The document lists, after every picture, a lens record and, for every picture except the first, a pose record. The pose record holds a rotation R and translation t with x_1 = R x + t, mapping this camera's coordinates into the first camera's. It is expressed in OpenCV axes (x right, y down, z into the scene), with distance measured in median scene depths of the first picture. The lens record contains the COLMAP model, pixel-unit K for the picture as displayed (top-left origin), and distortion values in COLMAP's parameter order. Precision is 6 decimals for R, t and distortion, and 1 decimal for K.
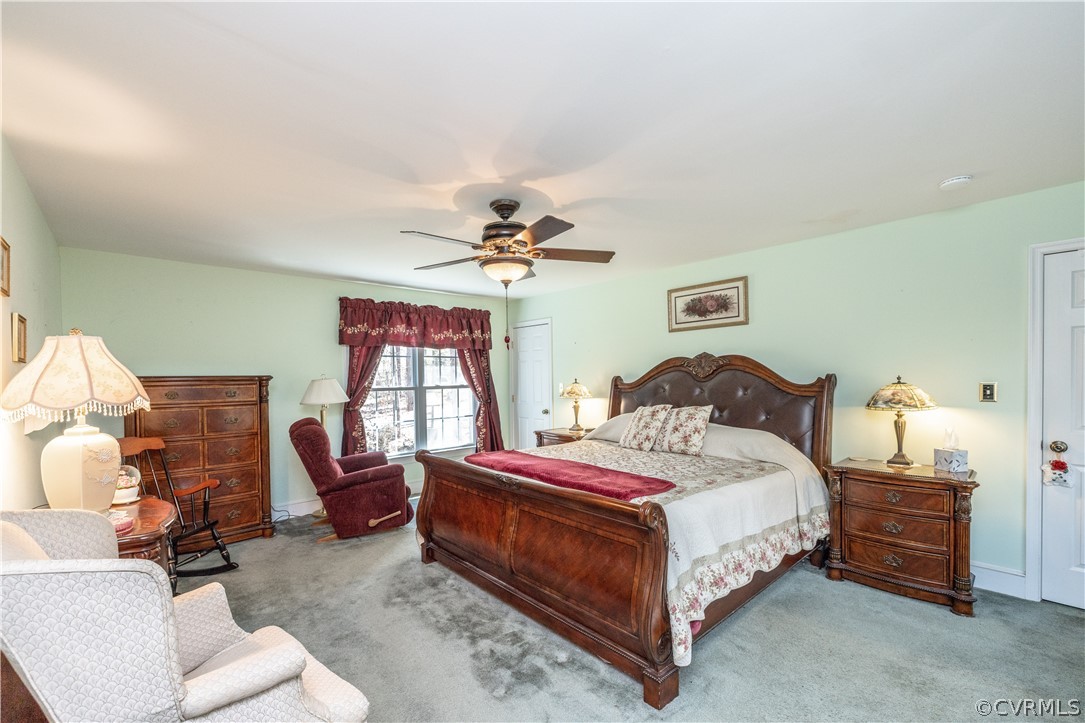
lens RADIAL K [[459.9, 0, 542.2], [0, 459.9, 389.2], [0, 0, 1]] dist [-0.031089, 0.000000]
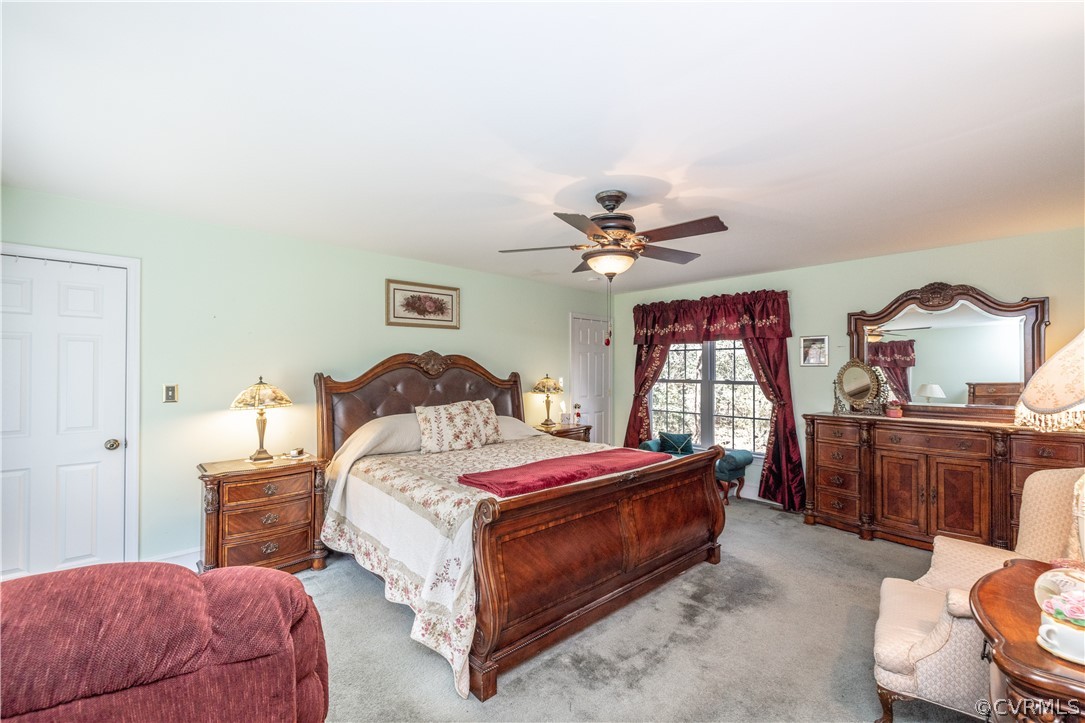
lens RADIAL K [[458.1, 0, 549.5], [0, 458.1, 364.3], [0, 0, 1]] dist [-0.002359, 0.000051]
pose [[-0.030766, 0.027082, 0.999160, -0.693113], [0.035641, 0.999027, -0.025980, -0.013344], [-0.998891, 0.034812, -0.031701, 0.775999]]
